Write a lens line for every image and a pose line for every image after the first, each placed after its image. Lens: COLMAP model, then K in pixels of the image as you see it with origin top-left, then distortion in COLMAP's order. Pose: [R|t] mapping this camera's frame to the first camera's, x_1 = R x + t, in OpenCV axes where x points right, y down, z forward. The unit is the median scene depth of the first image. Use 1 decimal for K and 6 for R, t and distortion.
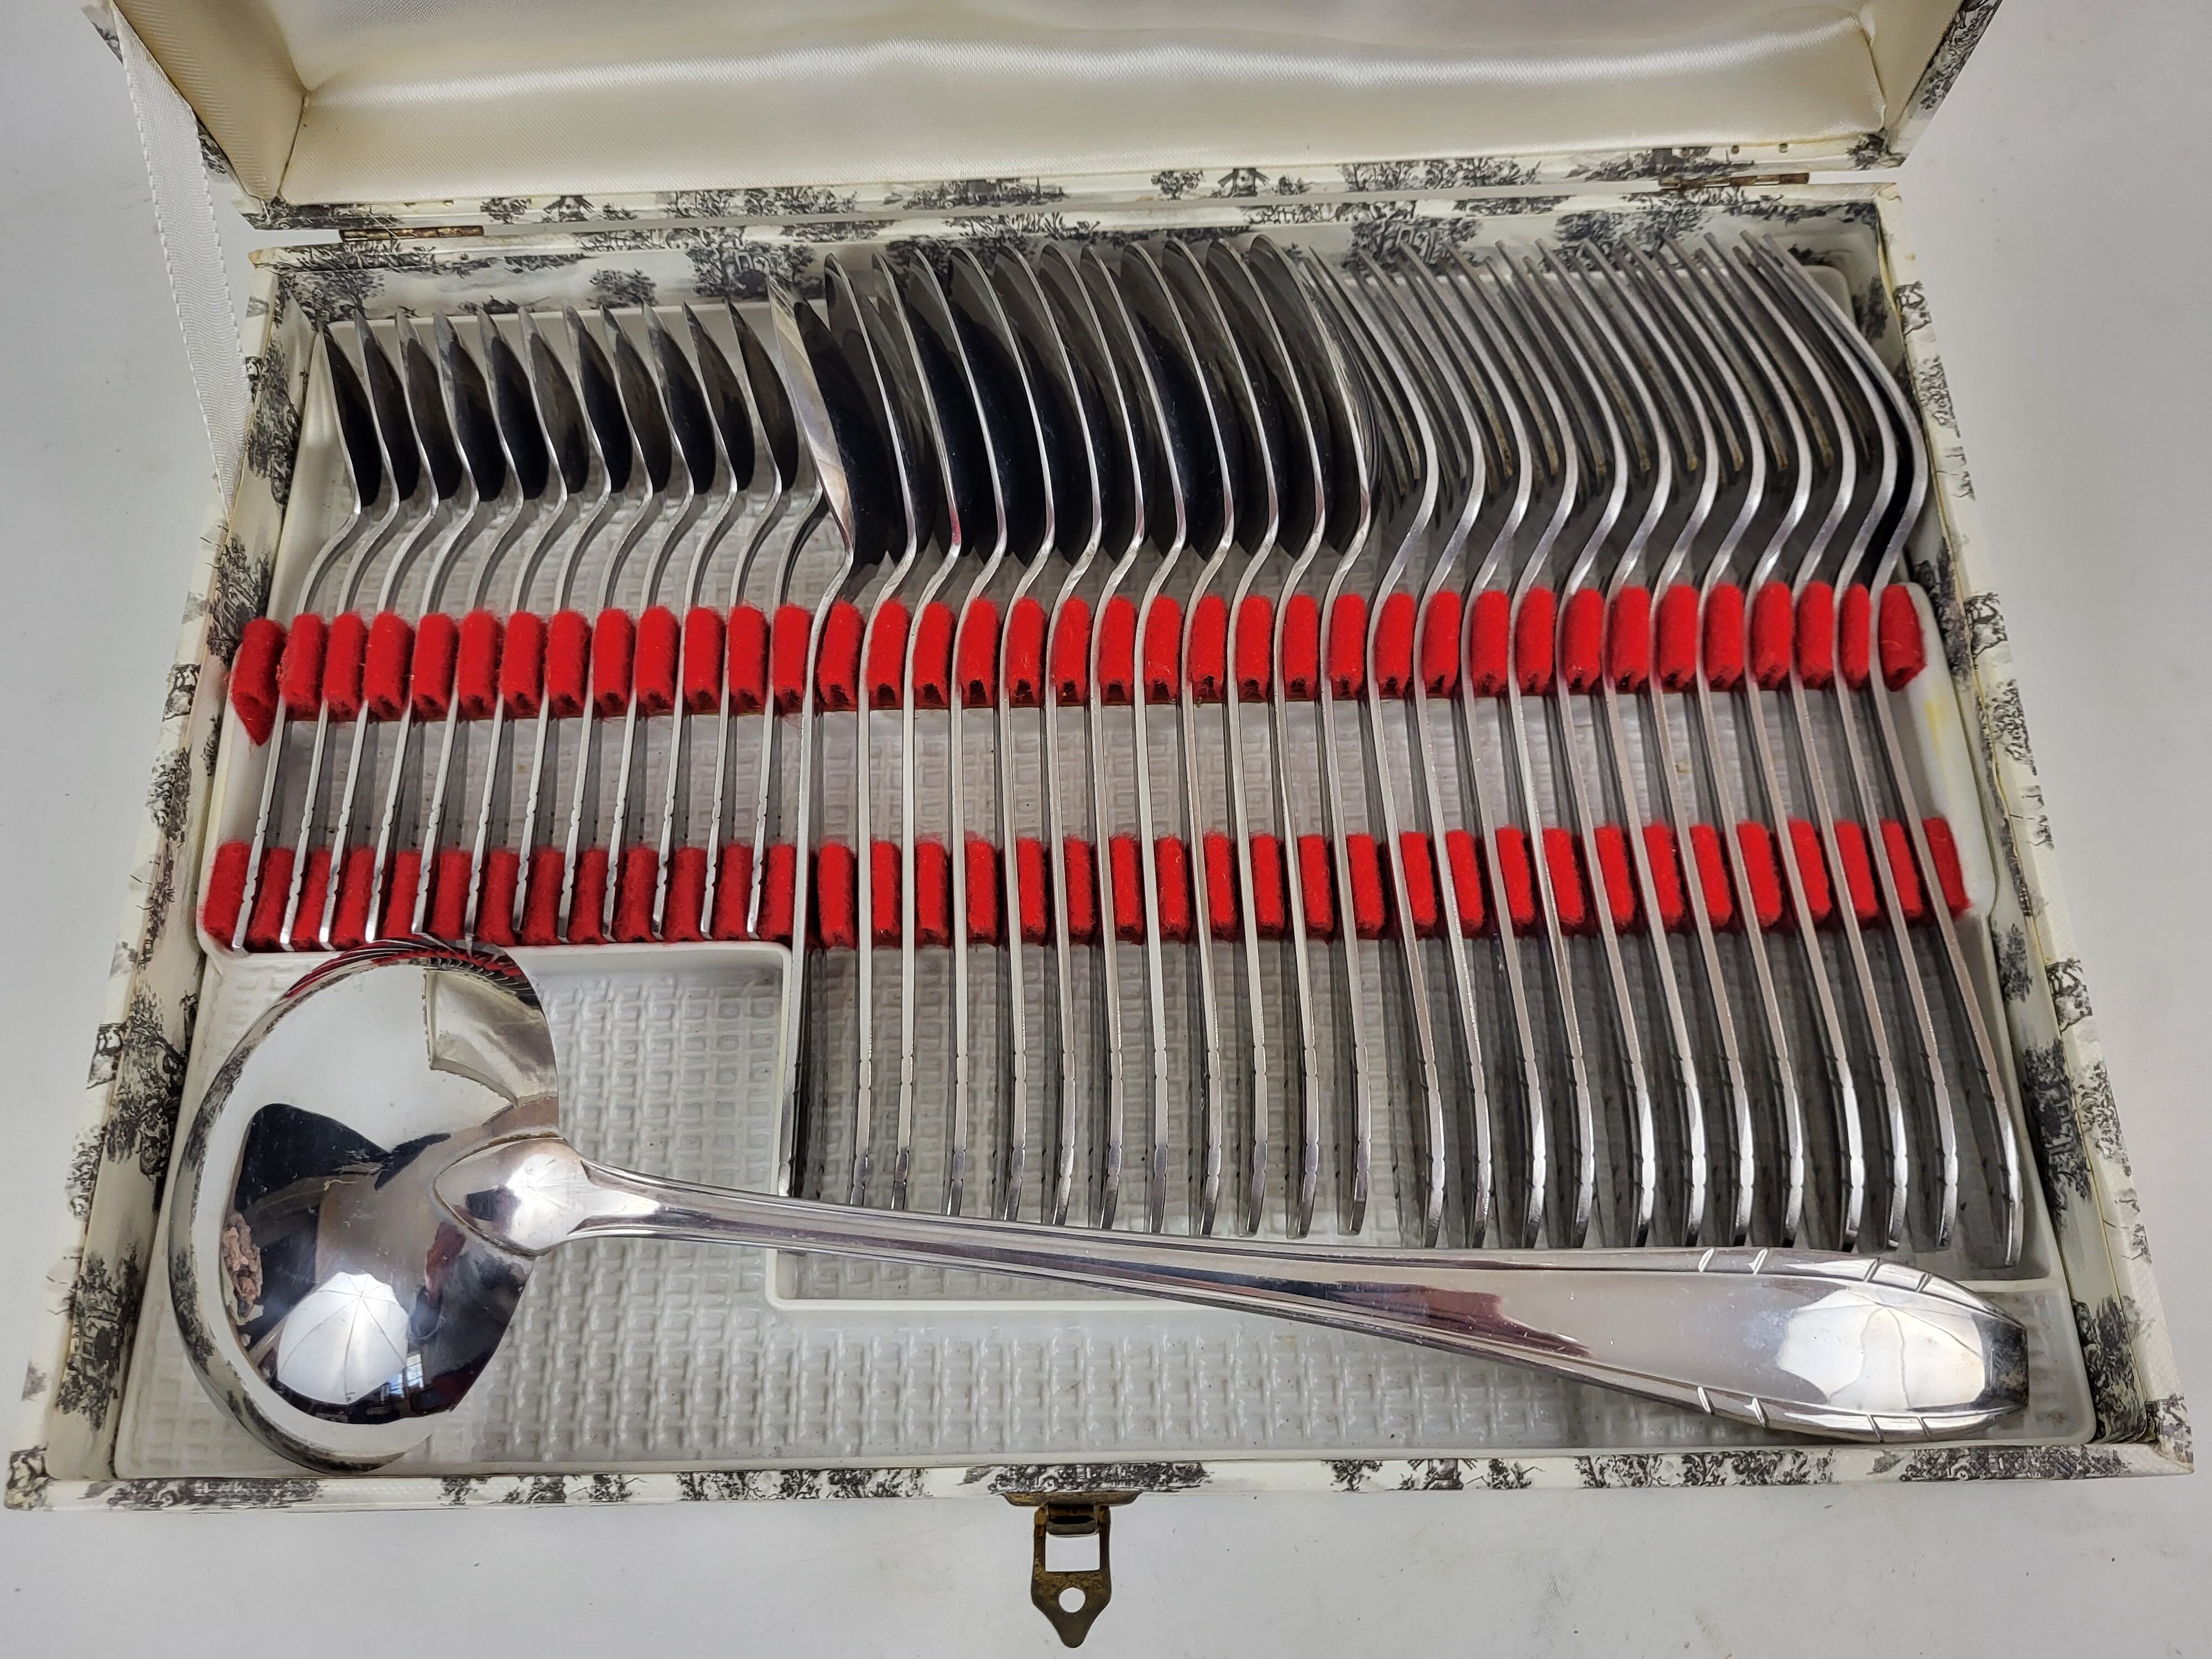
lens RADIAL K [[1701.2, 0, 1106.0], [0, 1701.2, 829.5], [0, 0, 1]] dist [0.002780, -0.004051]
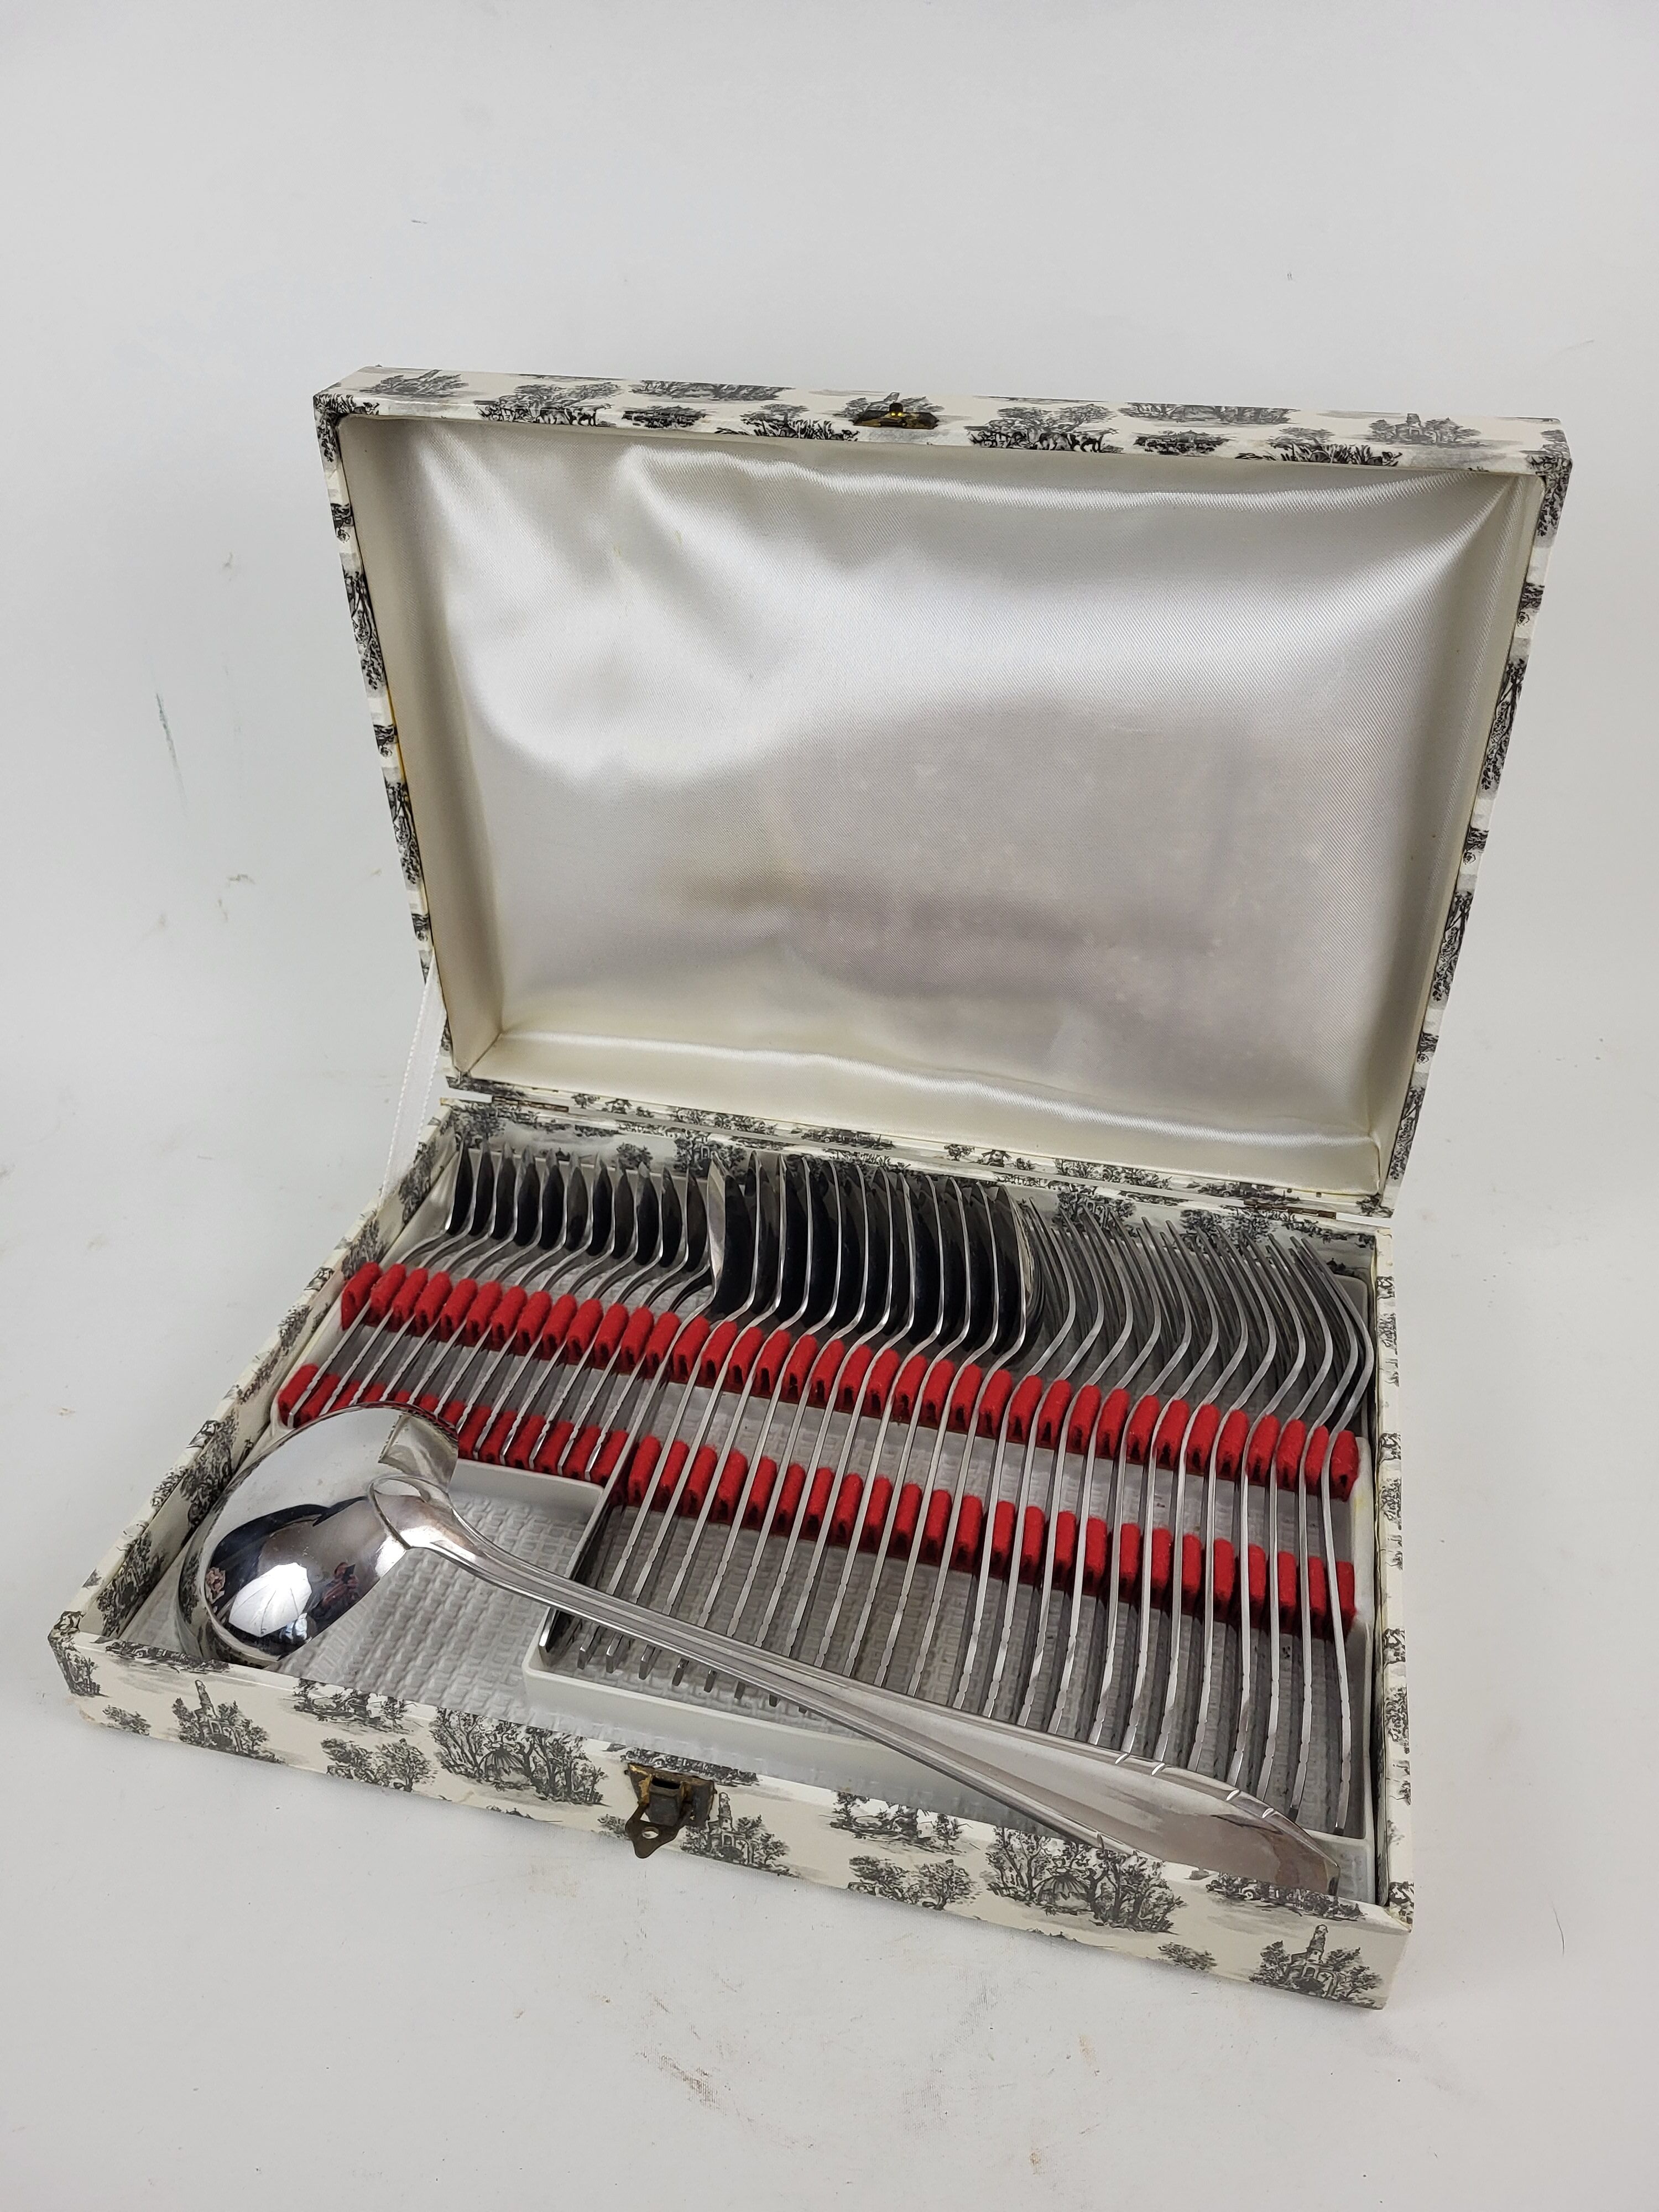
lens RADIAL K [[1519.2, 0, 829.5], [0, 1519.2, 1106.0], [0, 0, 1]] dist [0.003238, 0.002391]
pose [[0.968445, 0.174778, -0.177671, 0.179895], [-0.241358, 0.835429, -0.493766, 0.368583], [0.062132, 0.521068, 0.851251, -0.333363]]
